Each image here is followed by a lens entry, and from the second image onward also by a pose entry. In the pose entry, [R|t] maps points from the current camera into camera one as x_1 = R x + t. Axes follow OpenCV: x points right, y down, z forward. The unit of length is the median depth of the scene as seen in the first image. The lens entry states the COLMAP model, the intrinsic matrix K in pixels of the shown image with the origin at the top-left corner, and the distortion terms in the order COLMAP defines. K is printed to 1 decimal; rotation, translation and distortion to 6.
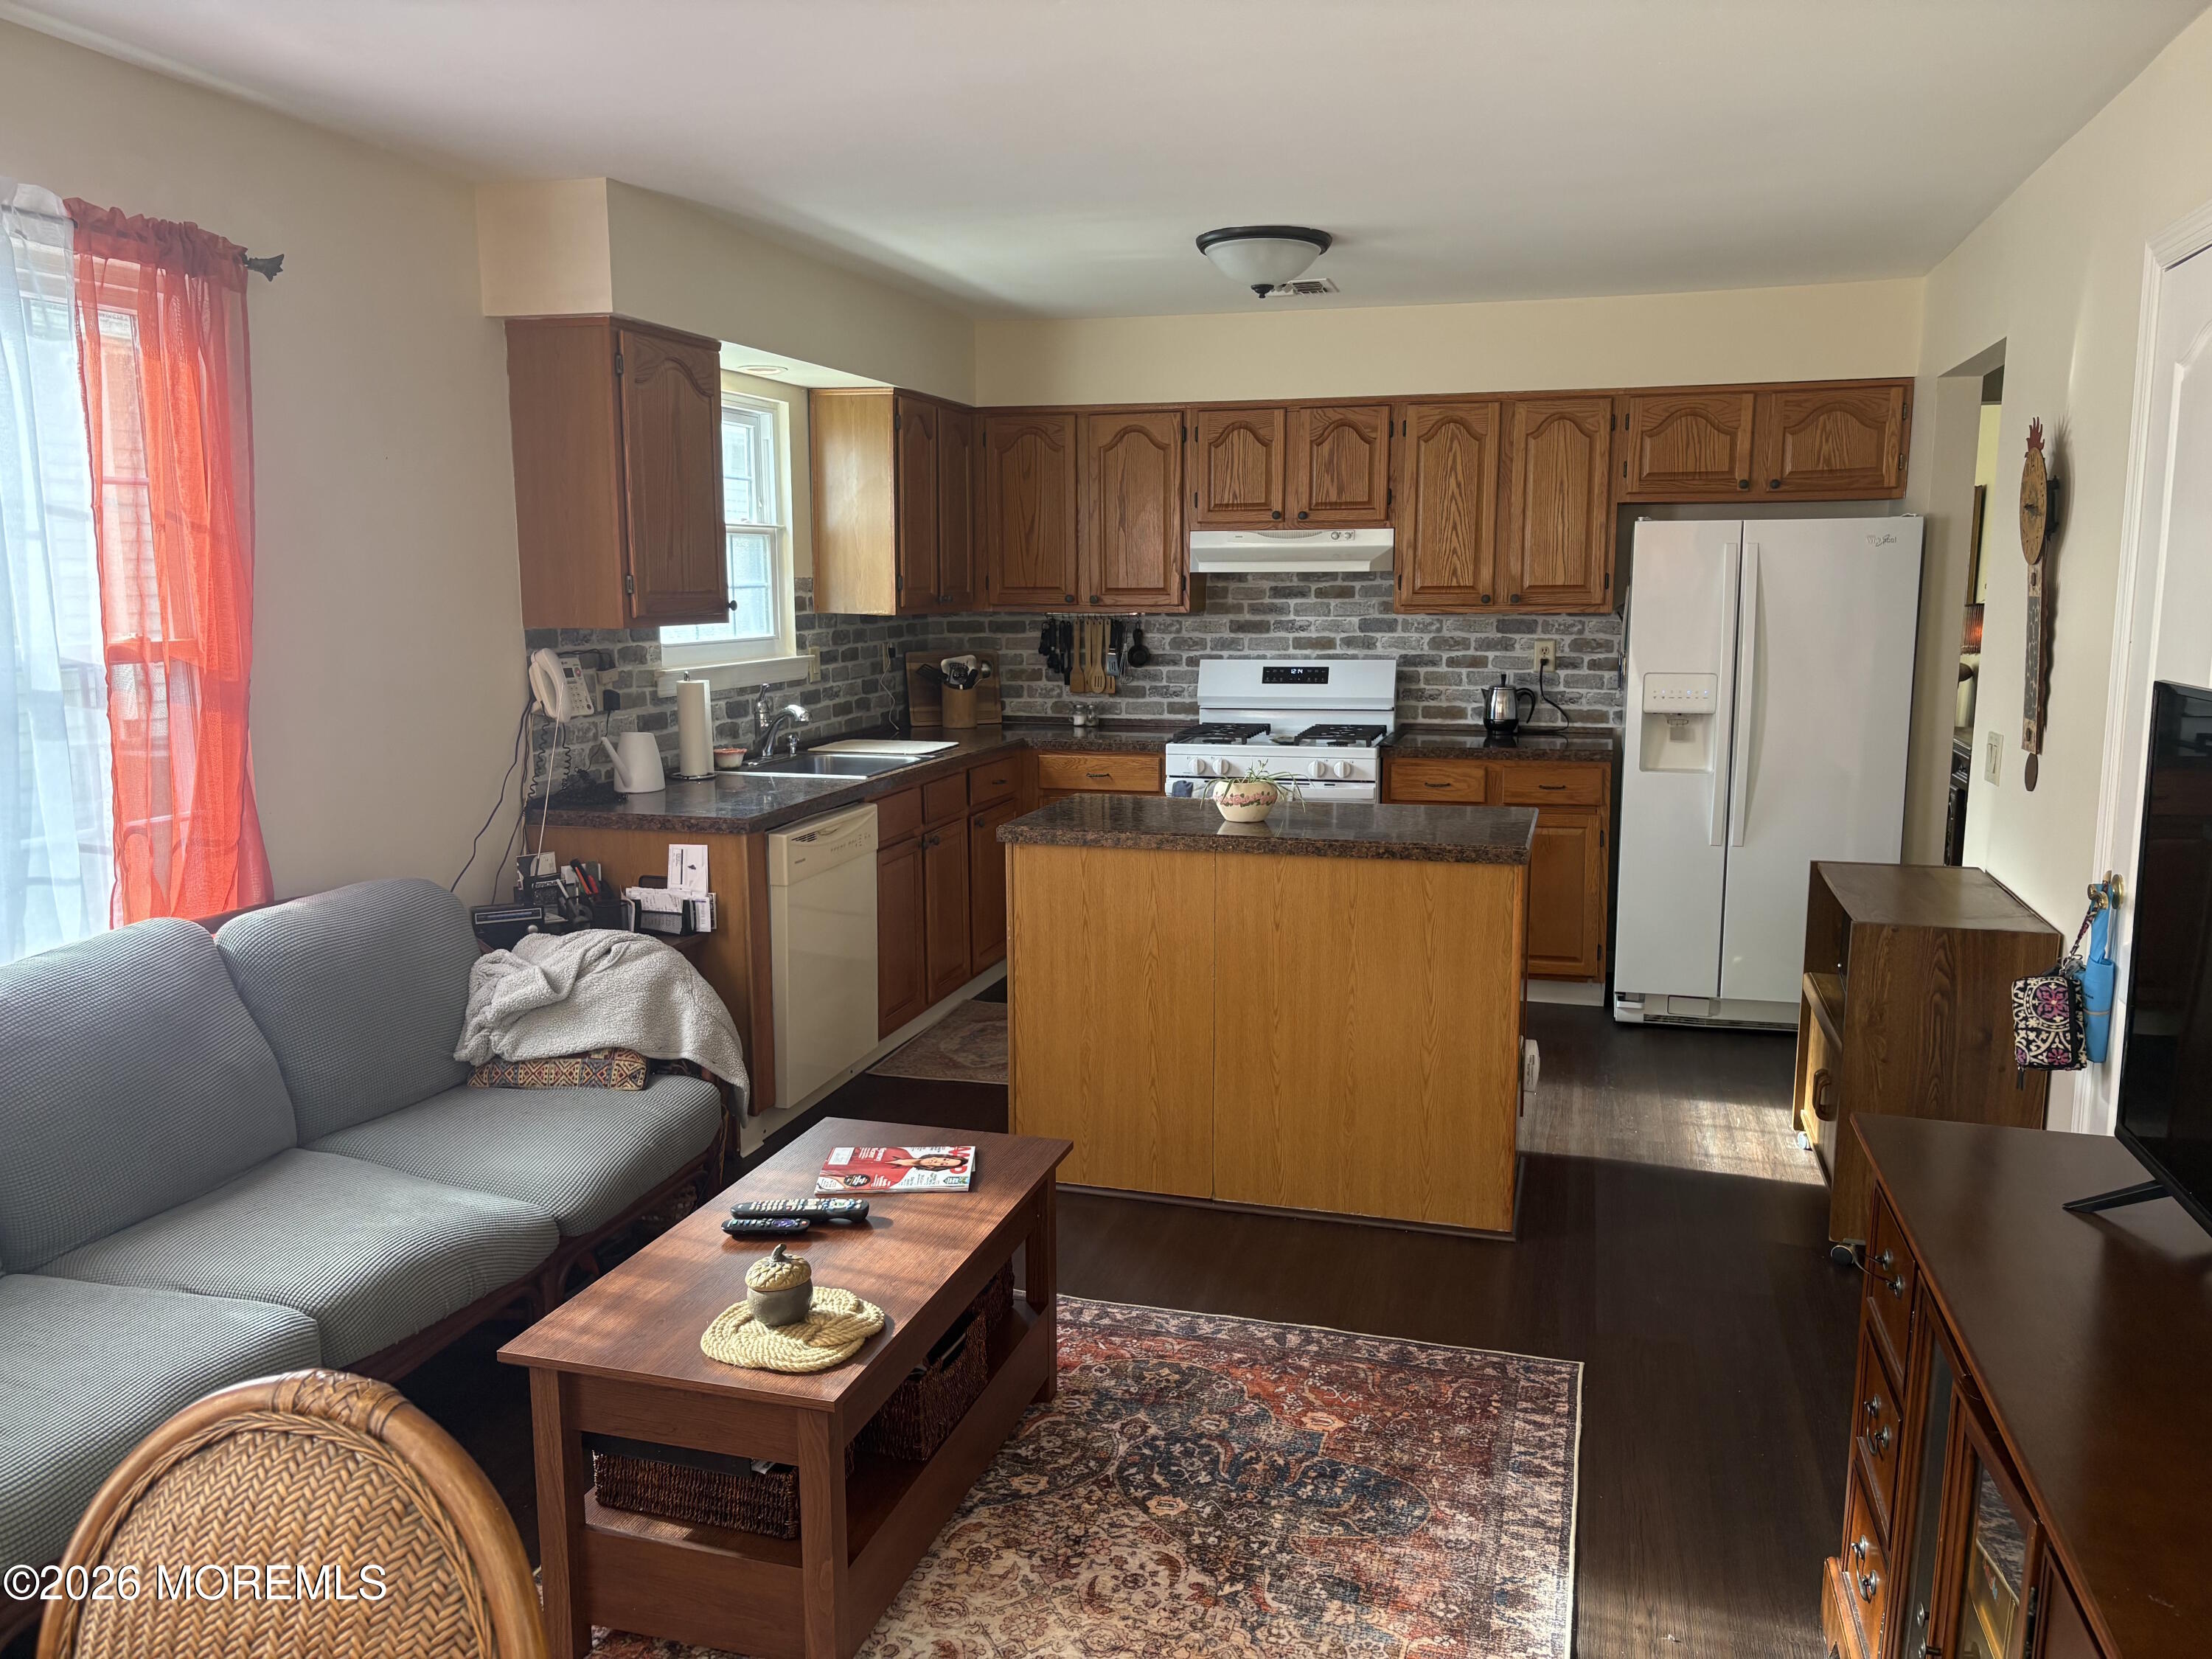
lens RADIAL K [[1663.7, 0, 1100.8], [0, 1663.7, 831.2], [0, 0, 1]] dist [0.011277, -0.001309]
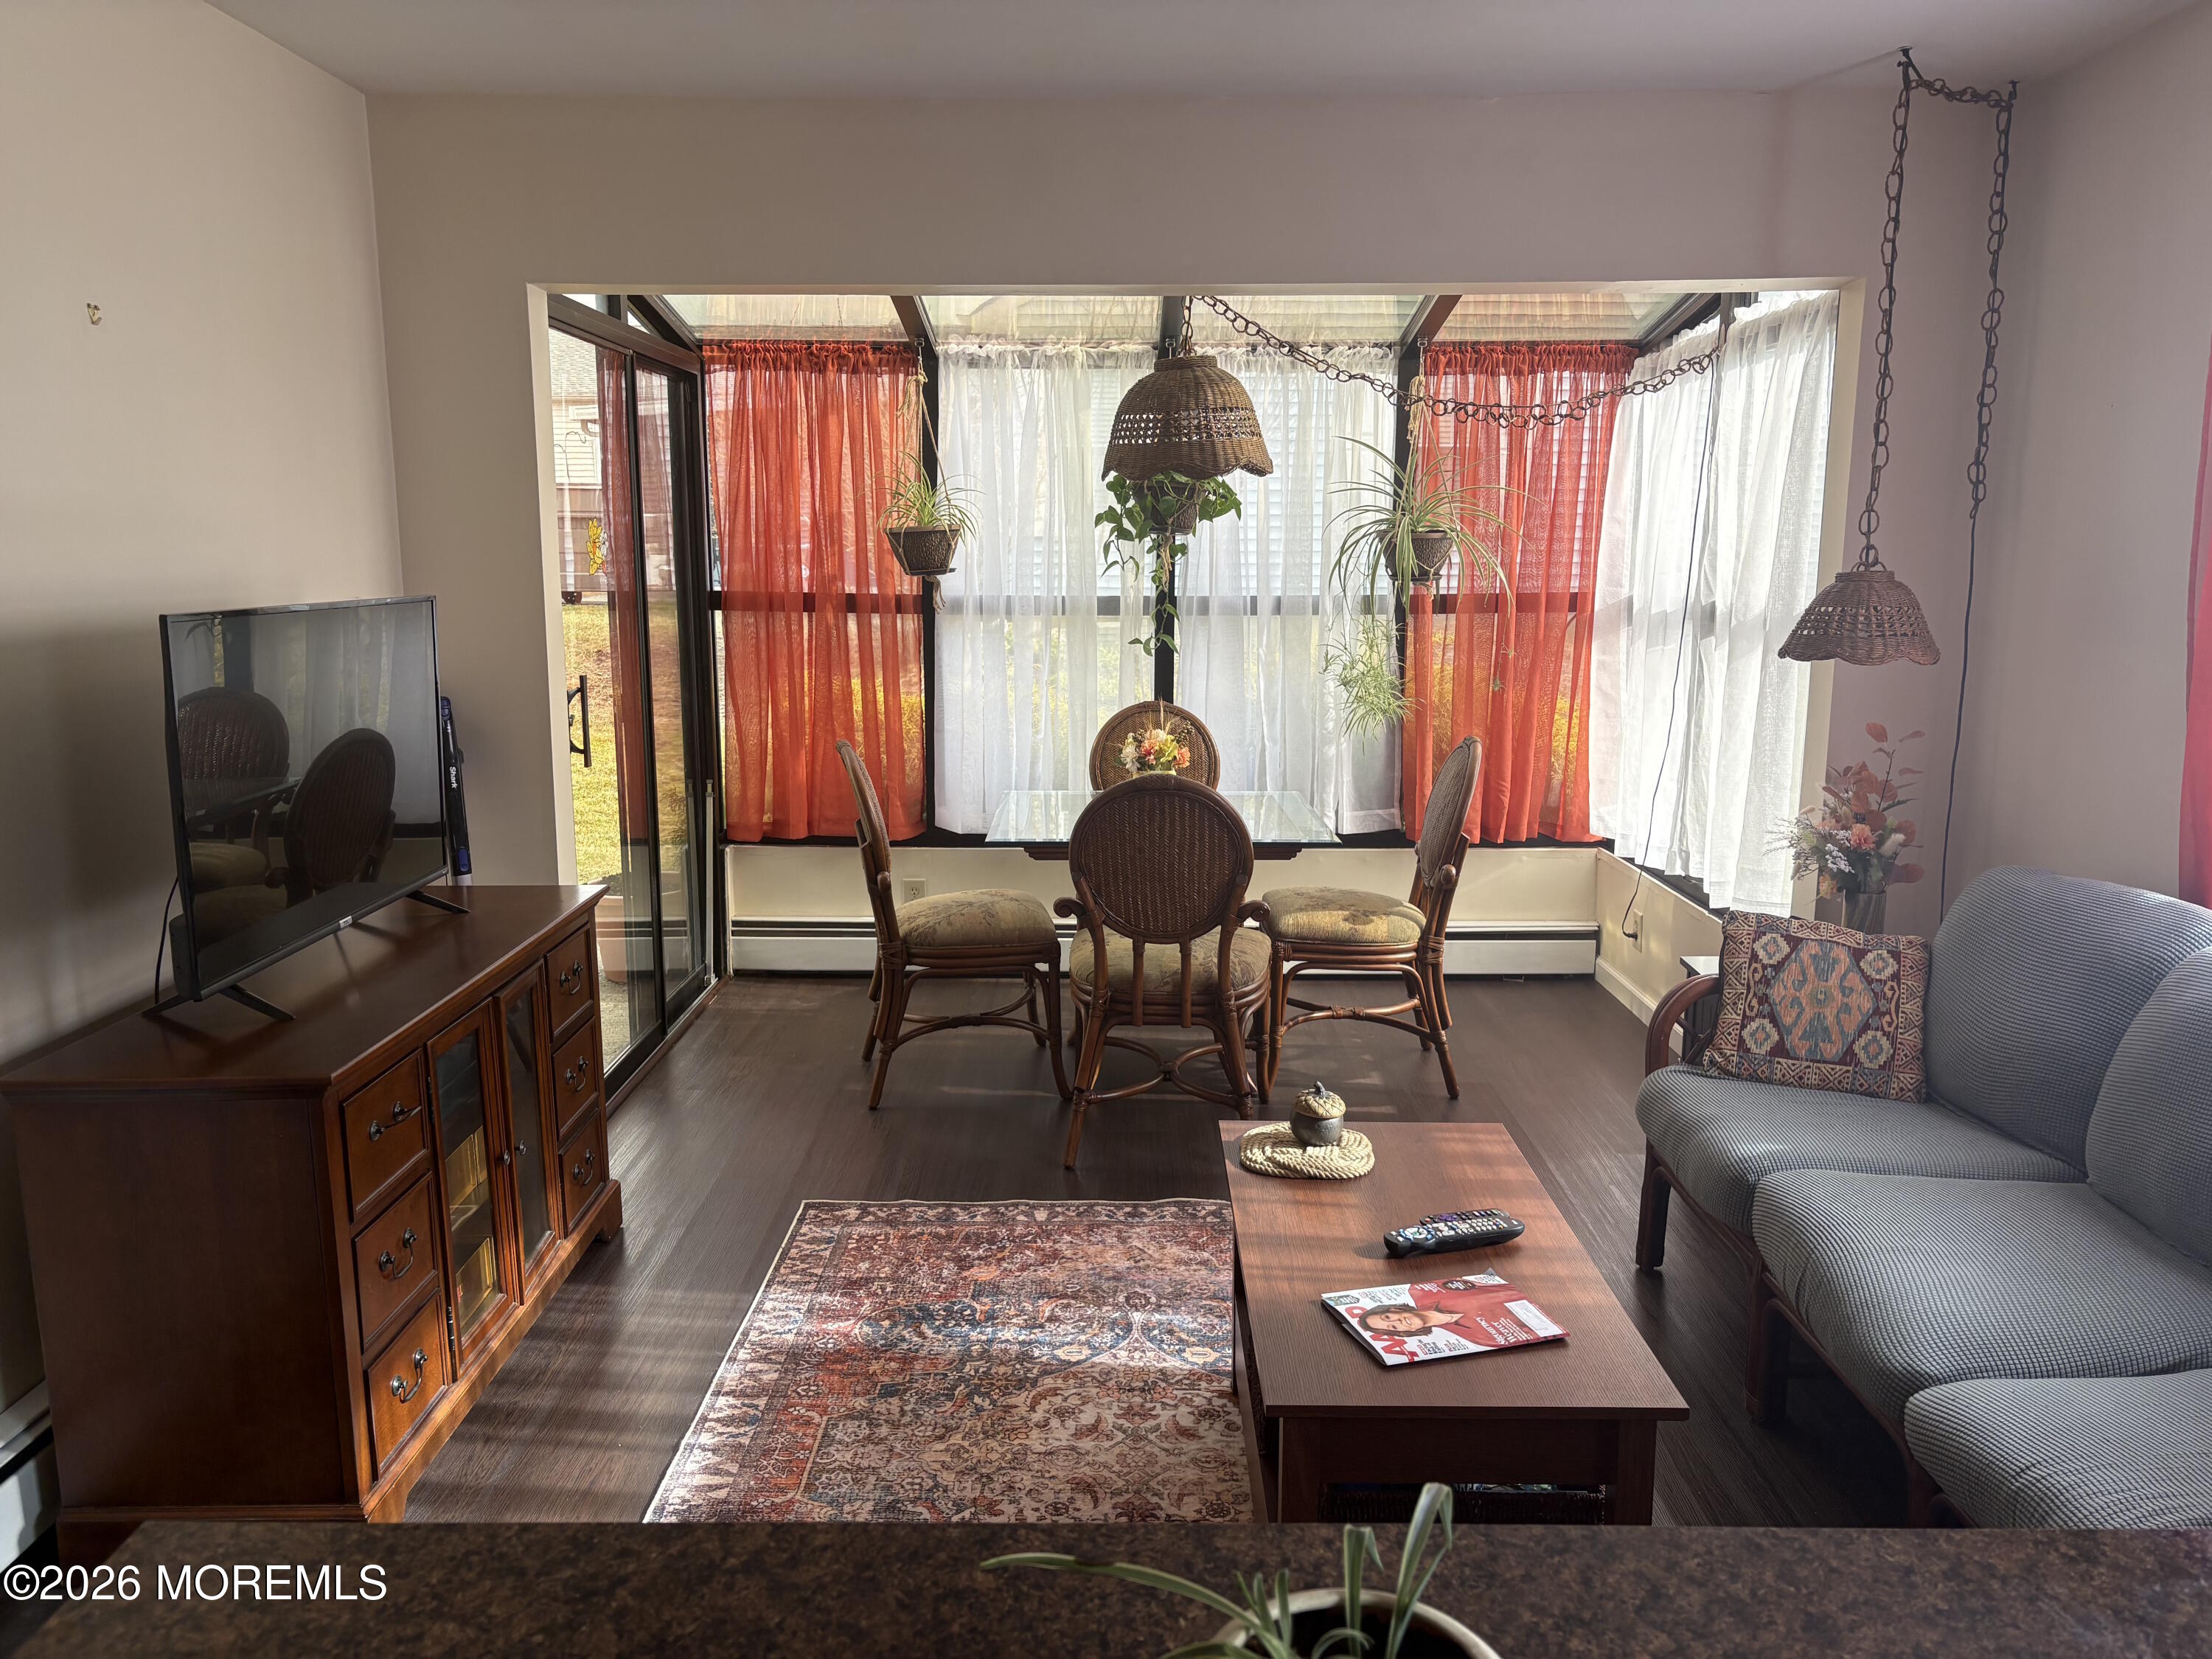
lens RADIAL K [[1663.7, 0, 1104.4], [0, 1663.7, 833.6], [0, 0, 1]] dist [0.011277, -0.001309]
pose [[-0.960679, 0.050387, -0.273052, 0.239893], [-0.041237, 0.946600, 0.319763, -0.260723], [0.274583, 0.318449, -0.907301, 1.722722]]
